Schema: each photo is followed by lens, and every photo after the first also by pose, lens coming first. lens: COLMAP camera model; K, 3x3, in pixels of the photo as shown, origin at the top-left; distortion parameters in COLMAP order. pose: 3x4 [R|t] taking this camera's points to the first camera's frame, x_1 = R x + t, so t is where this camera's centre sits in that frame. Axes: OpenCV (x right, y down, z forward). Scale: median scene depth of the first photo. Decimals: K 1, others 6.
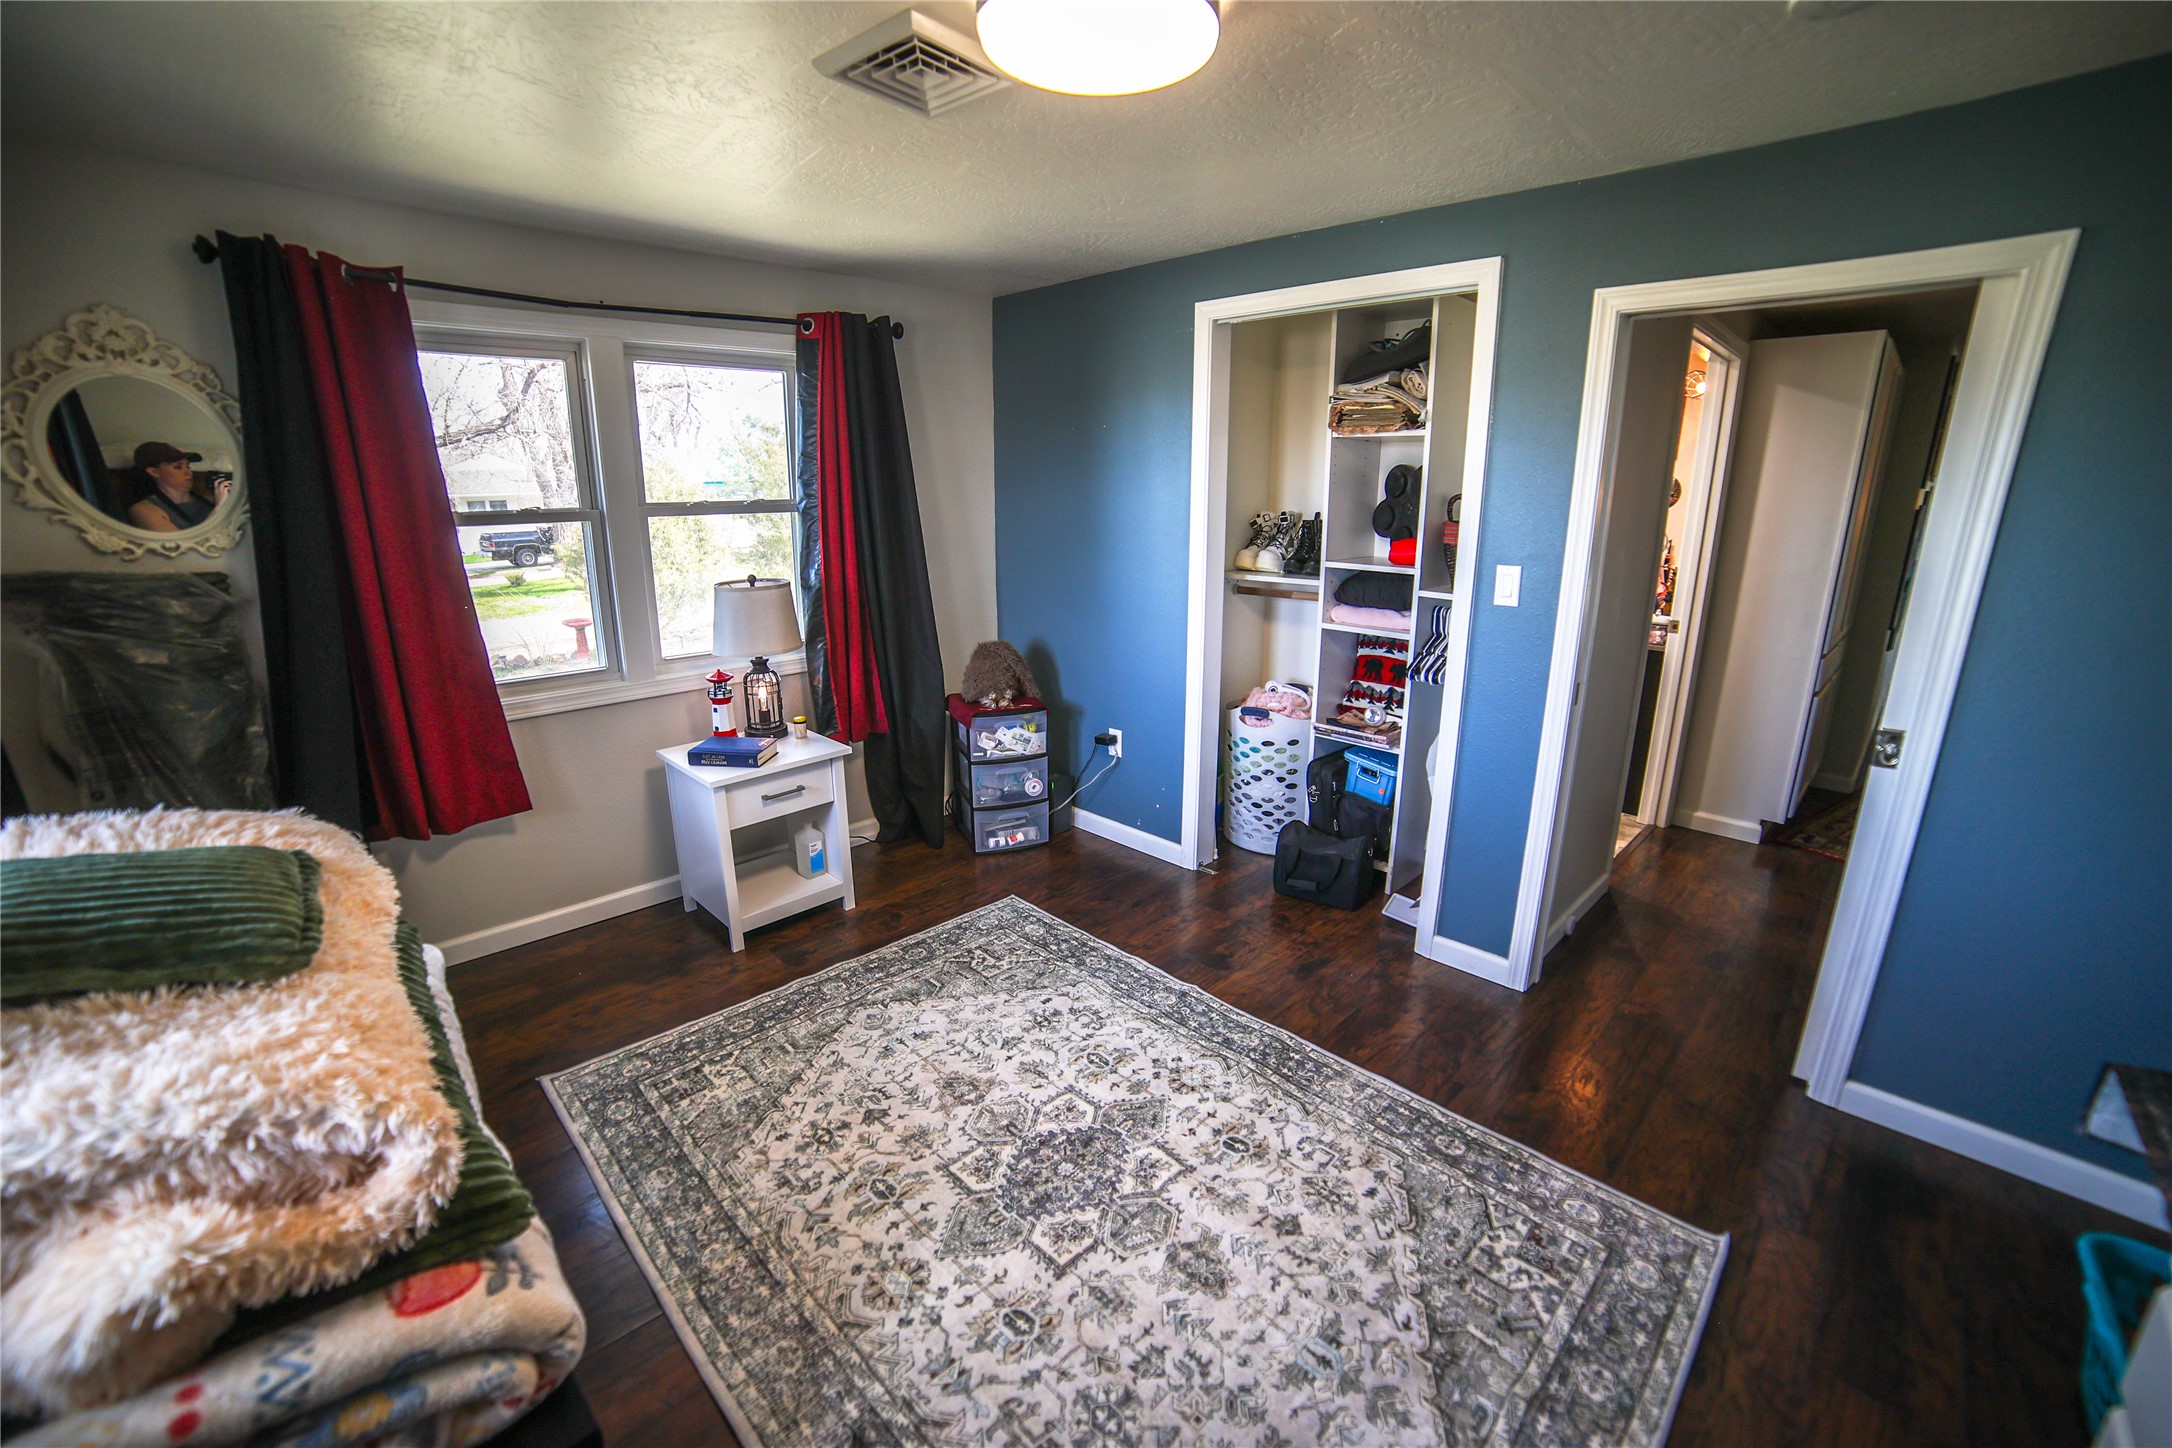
lens RADIAL K [[904.1, 0, 1086.0], [0, 904.1, 724.0], [0, 0, 1]] dist [-0.111889, 0.038854]
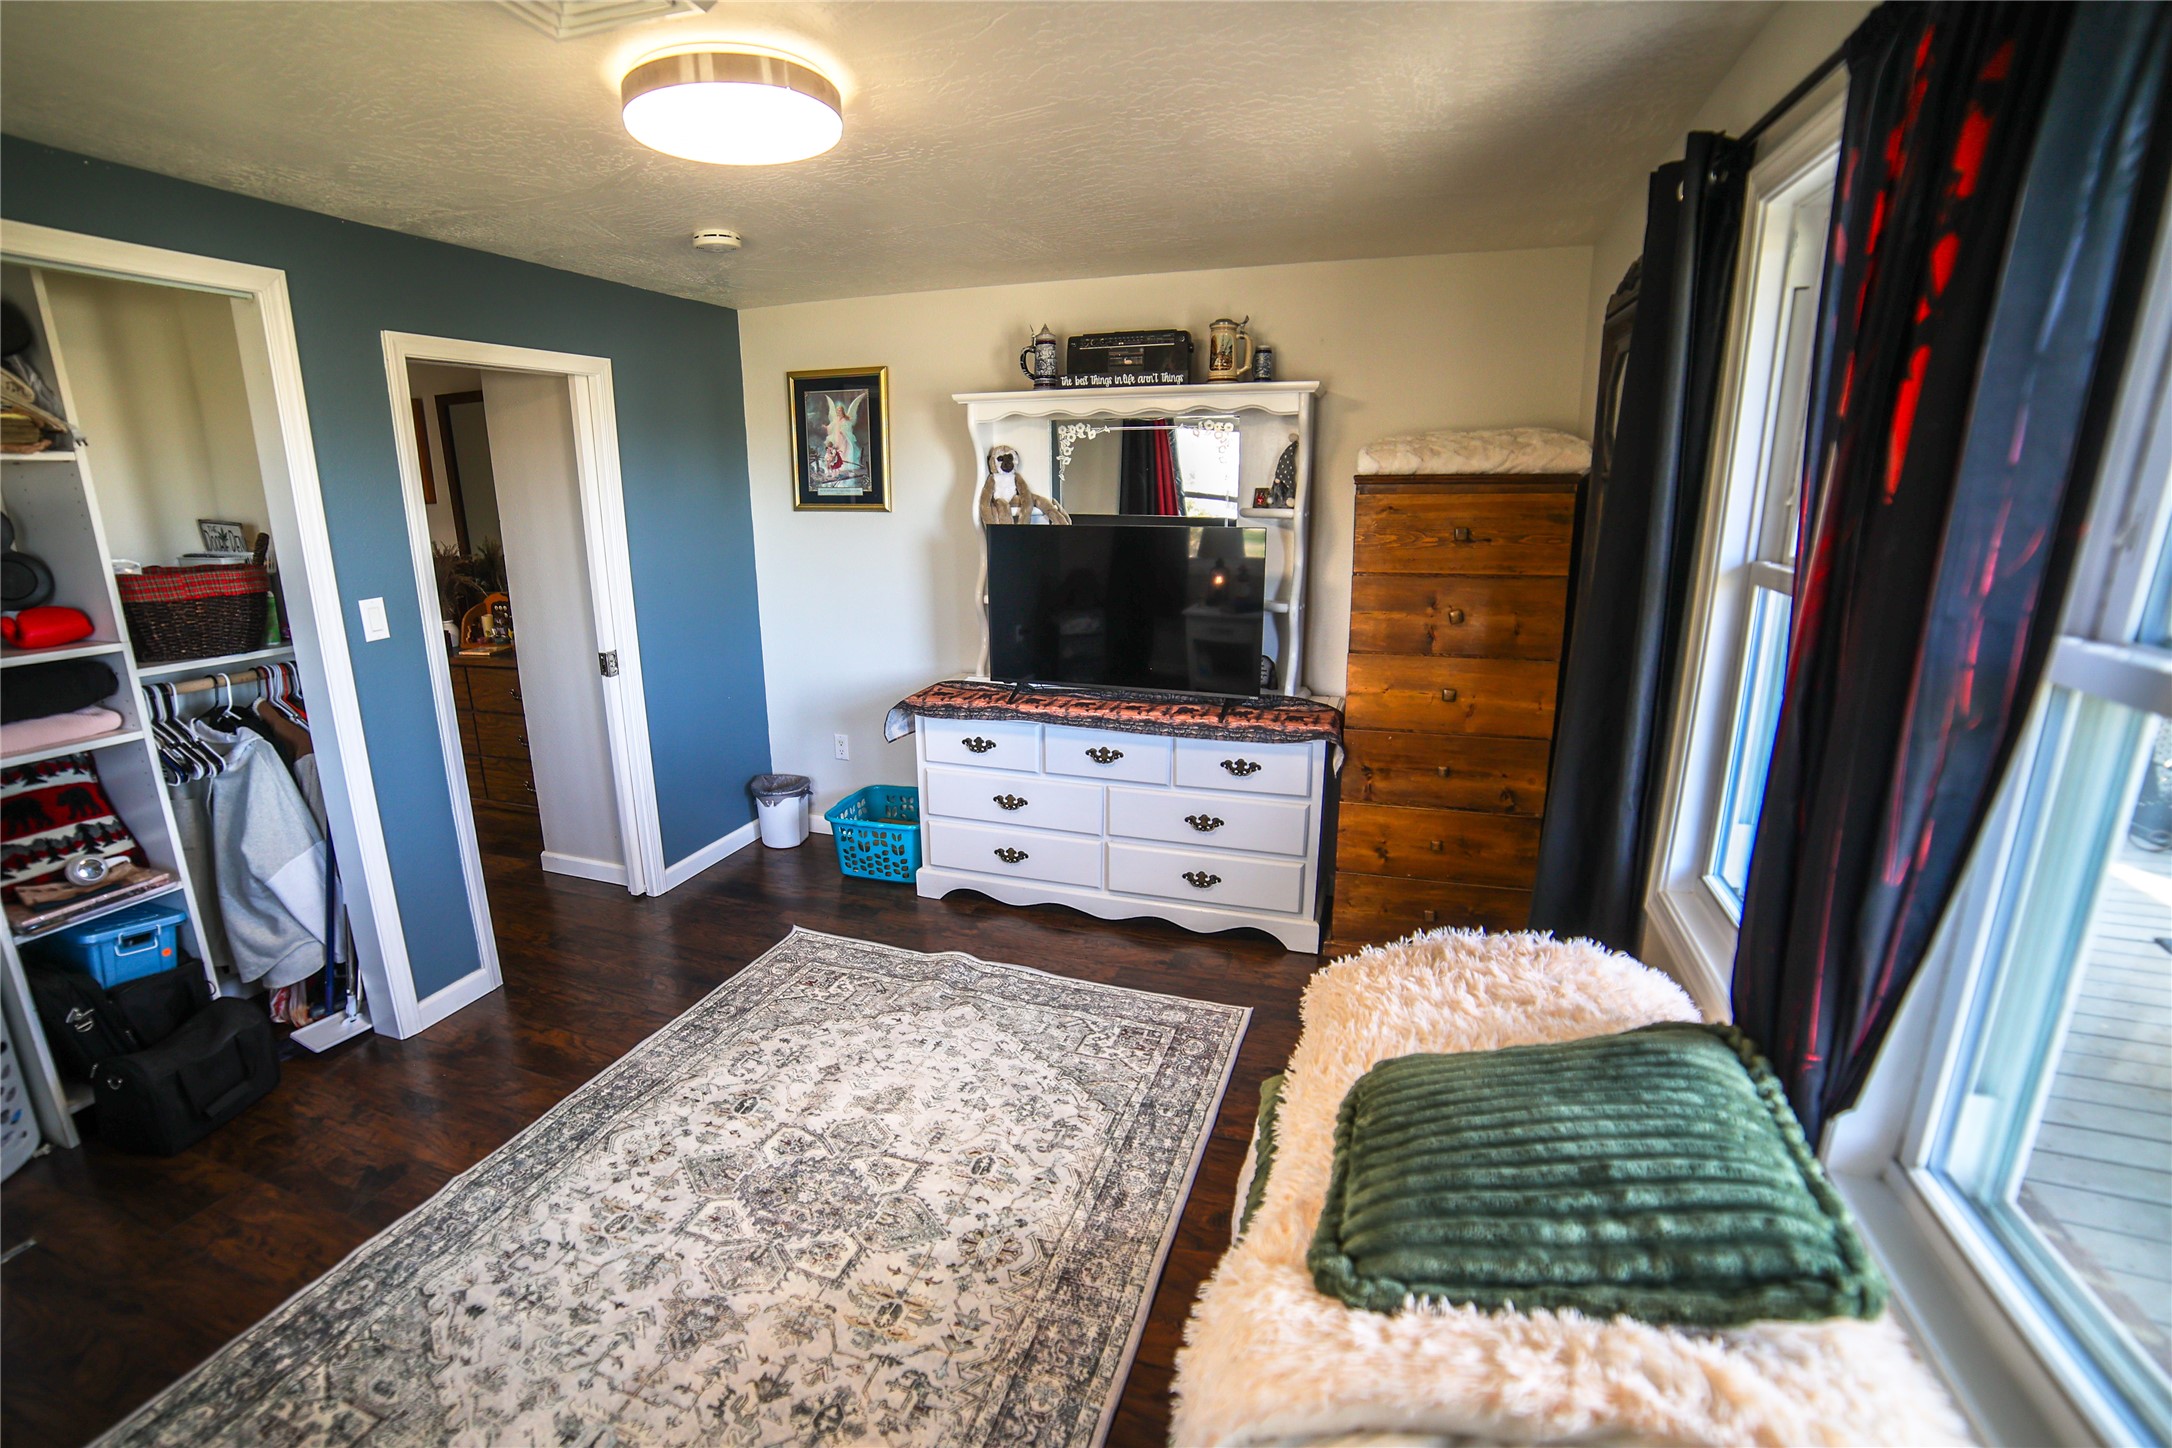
lens RADIAL K [[904.1, 0, 1086.0], [0, 904.1, 724.0], [0, 0, 1]] dist [-0.111889, 0.038854]
pose [[-0.451395, -0.231383, 0.861803, -0.879741], [0.232838, 0.901796, 0.364076, -0.264717], [-0.861411, 0.365002, -0.353192, 0.857251]]
